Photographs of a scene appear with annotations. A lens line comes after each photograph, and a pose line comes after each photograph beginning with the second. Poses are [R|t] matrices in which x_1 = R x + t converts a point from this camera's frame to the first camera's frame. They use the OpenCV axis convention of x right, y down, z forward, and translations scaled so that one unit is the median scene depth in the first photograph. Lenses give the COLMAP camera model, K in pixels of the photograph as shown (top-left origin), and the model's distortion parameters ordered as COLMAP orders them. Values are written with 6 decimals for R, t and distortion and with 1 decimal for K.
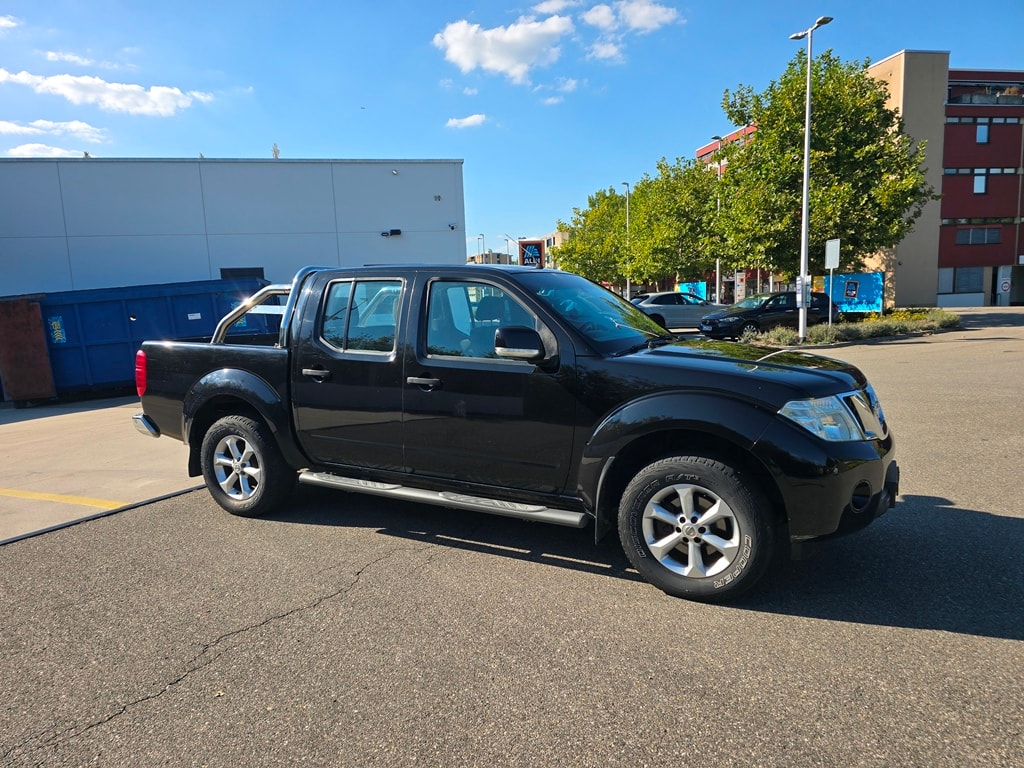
lens RADIAL K [[683.8, 0, 503.2], [0, 683.8, 395.1], [0, 0, 1]] dist [0.064038, -0.052850]
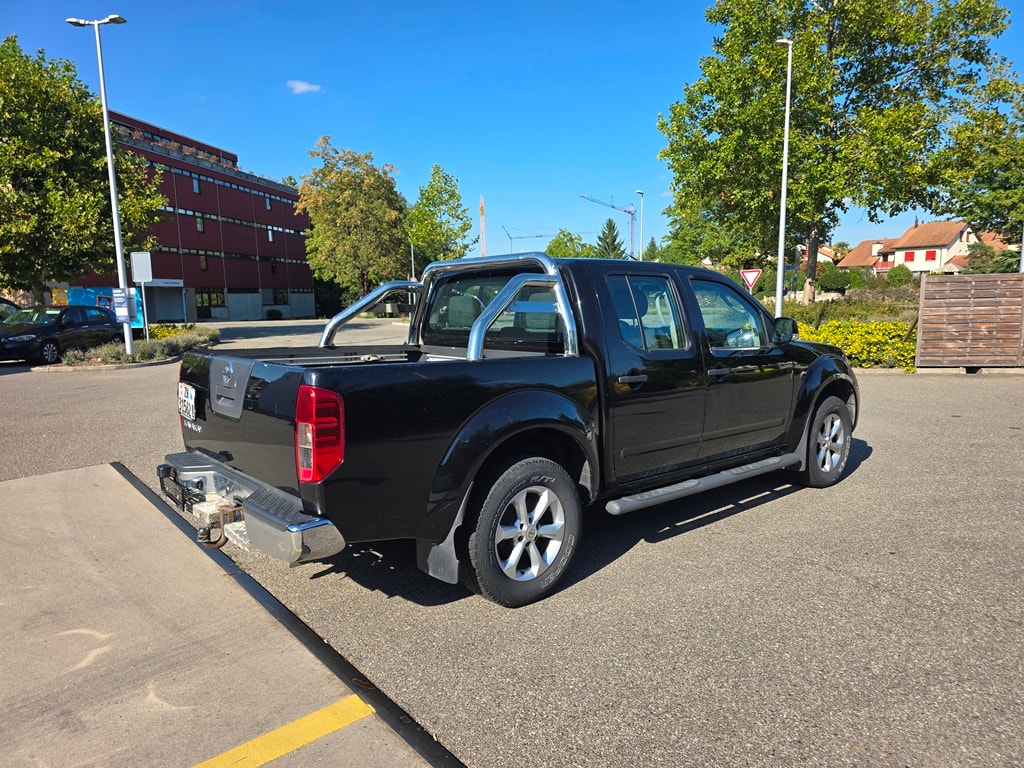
lens RADIAL K [[686.3, 0, 511.4], [0, 686.3, 398.5], [0, 0, 1]] dist [0.060474, -0.052916]
pose [[0.343022, -0.108784, 0.933007, -1.055714], [0.131558, 0.989045, 0.066950, -0.080225], [-0.930069, 0.099779, 0.353576, 0.786473]]
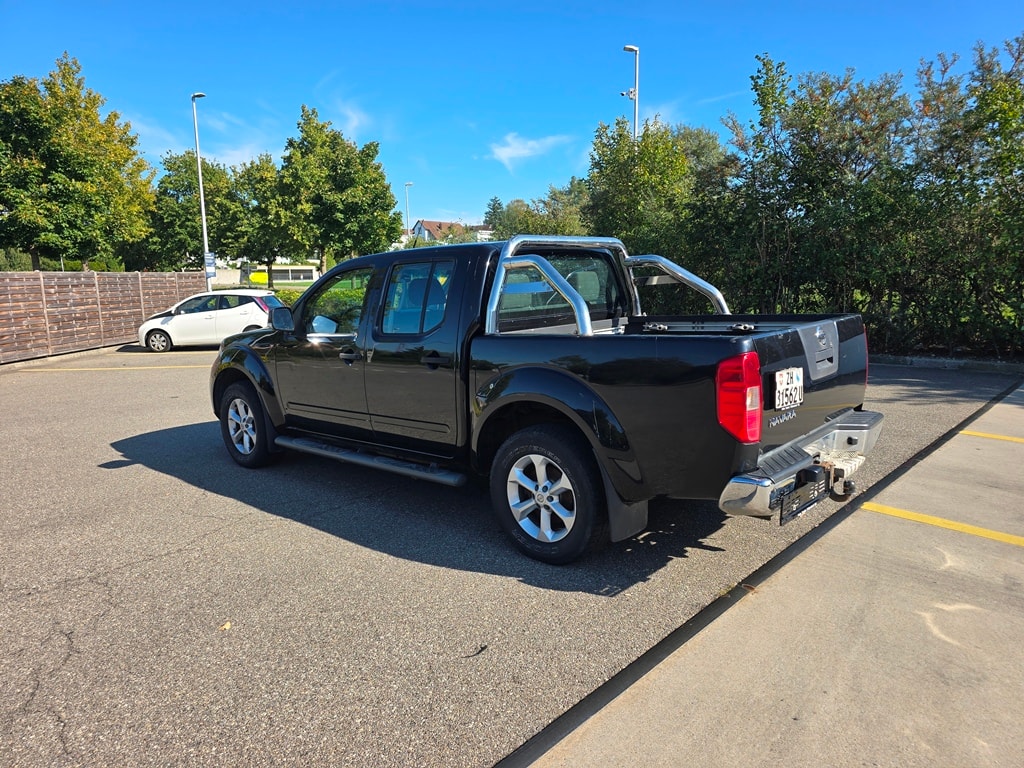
lens RADIAL K [[679.3, 0, 512.0], [0, 679.3, 384.0], [0, 0, 1]] dist [0.057267, -0.049687]
pose [[-0.973292, 0.019726, 0.228723, -0.364174], [0.084924, 0.956564, 0.278880, -0.275052], [-0.213287, 0.290855, -0.932691, 2.028423]]
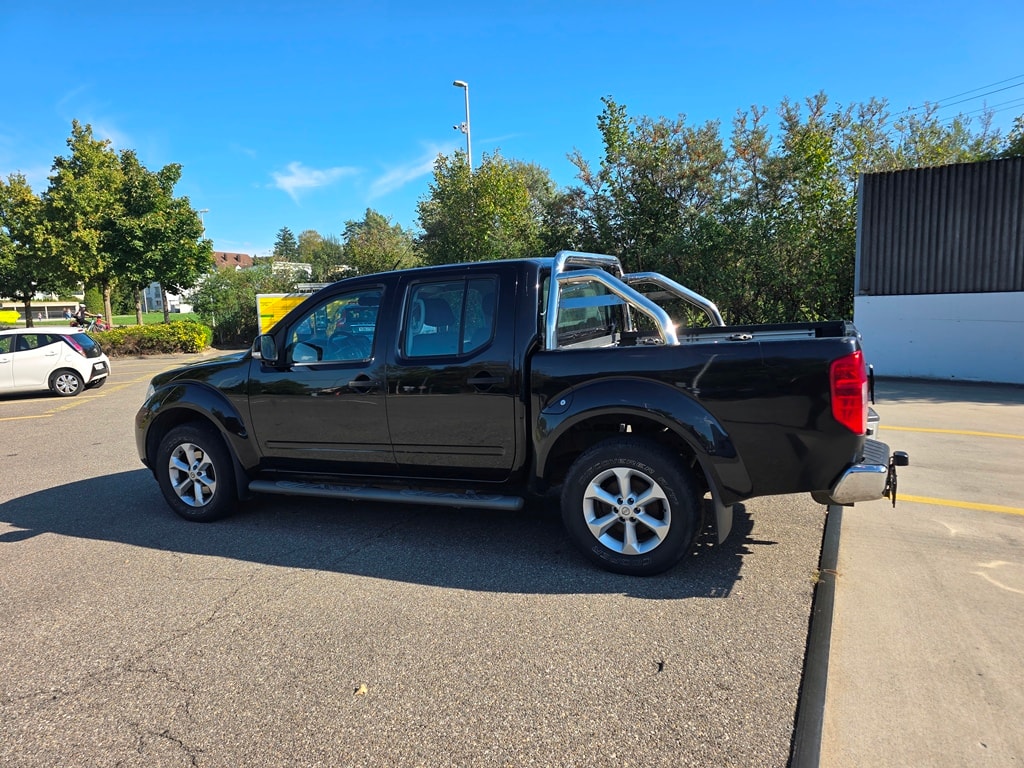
lens RADIAL K [[676.0, 0, 510.3], [0, 676.0, 393.4], [0, 0, 1]] dist [0.063318, -0.055854]
pose [[-0.995021, 0.083970, -0.053682, -0.063266], [0.066437, 0.960351, 0.270761, -0.277227], [0.074289, 0.265847, -0.961149, 2.031337]]
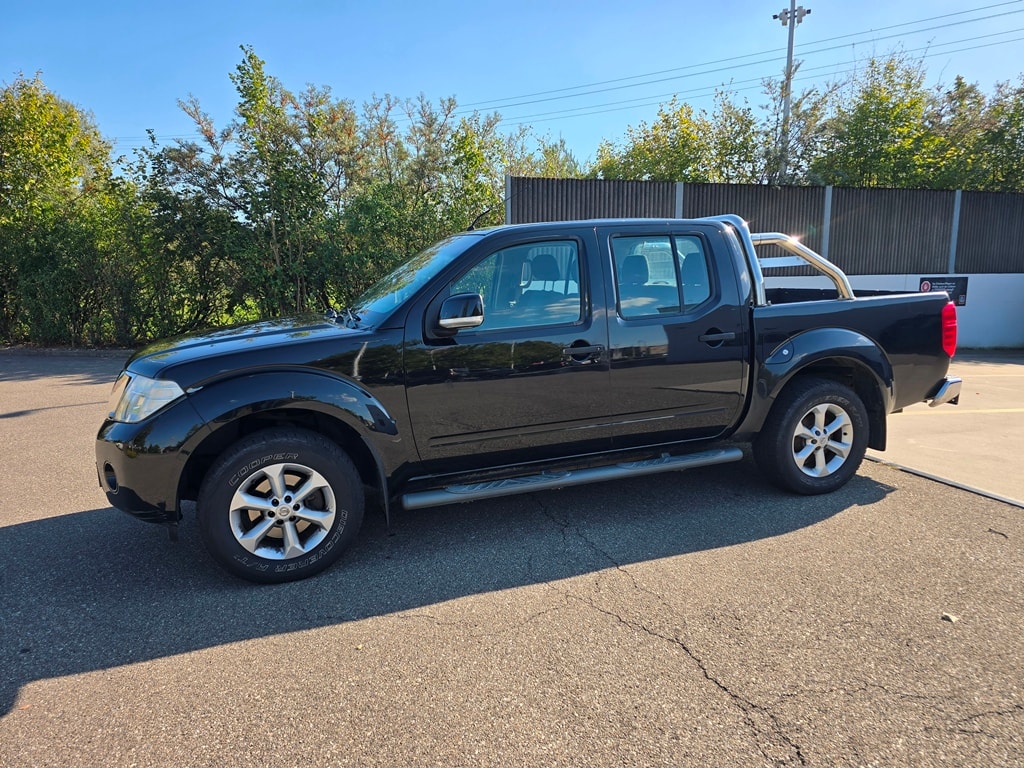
lens RADIAL K [[683.6, 0, 512.0], [0, 683.6, 384.0], [0, 0, 1]] dist [0.063329, -0.056849]
pose [[-0.659934, 0.162230, -0.733600, 0.702592], [-0.065426, 0.960292, 0.271218, -0.230781], [0.748470, 0.226982, -0.623115, 1.596780]]
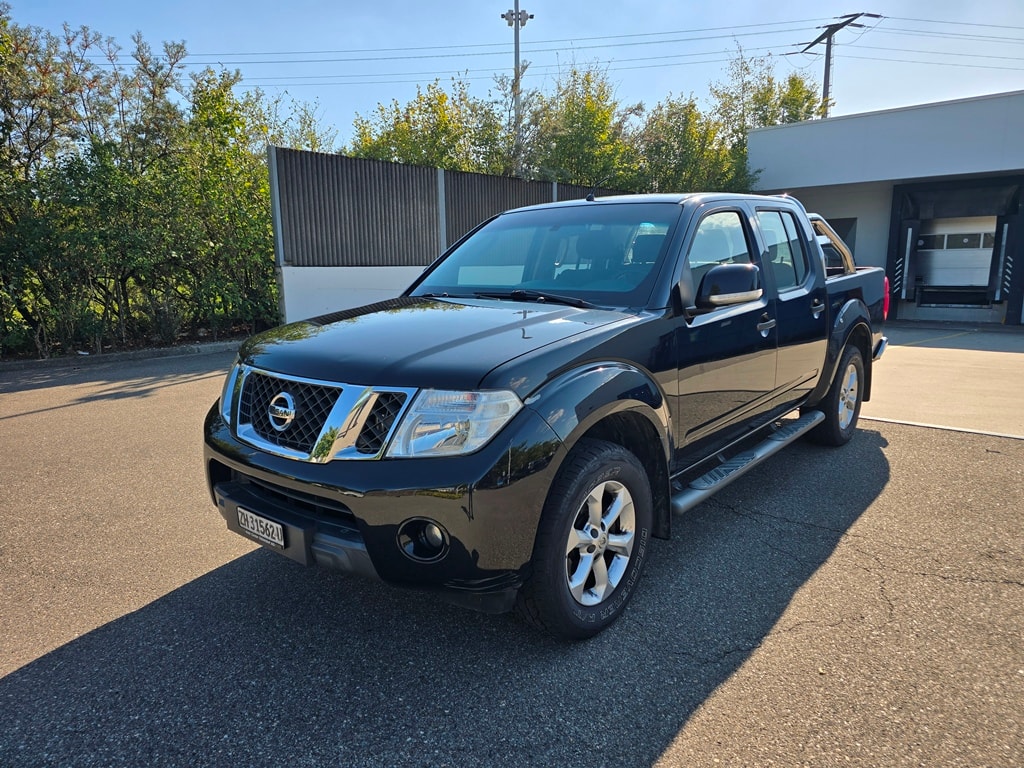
lens RADIAL K [[684.1, 0, 512.1], [0, 684.1, 389.0], [0, 0, 1]] dist [0.061911, -0.048945]
pose [[-0.198473, 0.219066, -0.955311, 0.876912], [-0.110851, 0.963430, 0.243958, -0.150576], [0.973818, 0.154316, -0.166931, 1.033092]]
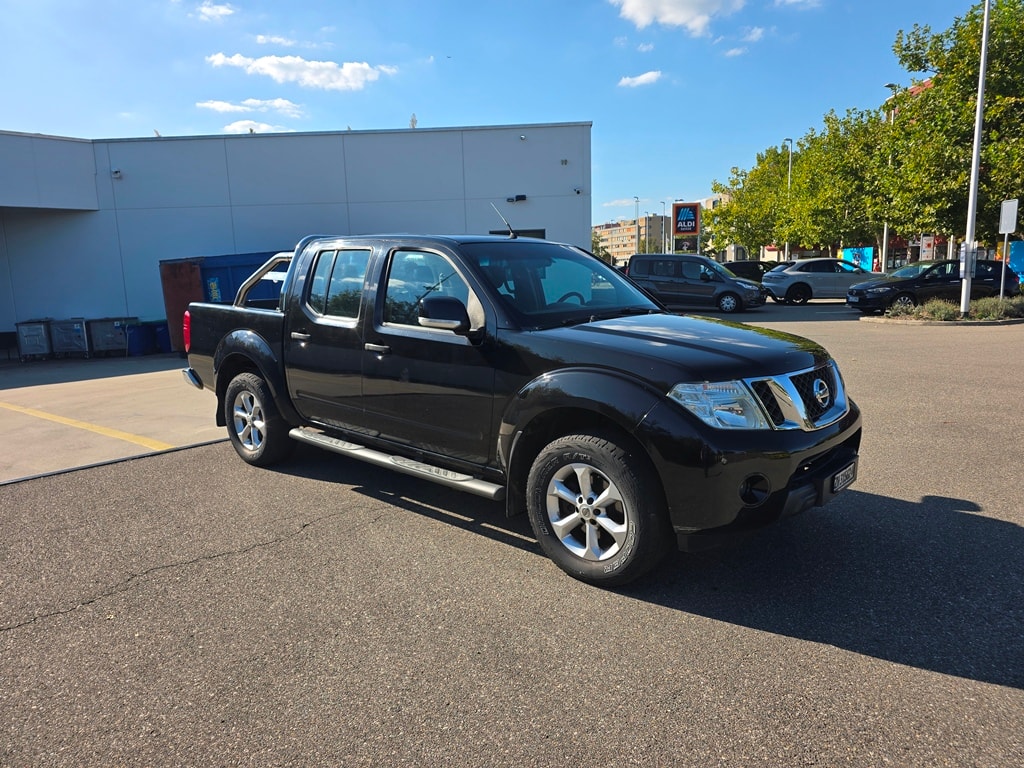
lens RADIAL K [[687.6, 0, 509.4], [0, 687.6, 379.3], [0, 0, 1]] dist [0.057051, -0.047445]
pose [[0.974848, 0.045520, -0.218173, 0.261970], [-0.039612, 0.998722, 0.031377, -0.011418], [0.219322, -0.021945, 0.975406, 0.021843]]
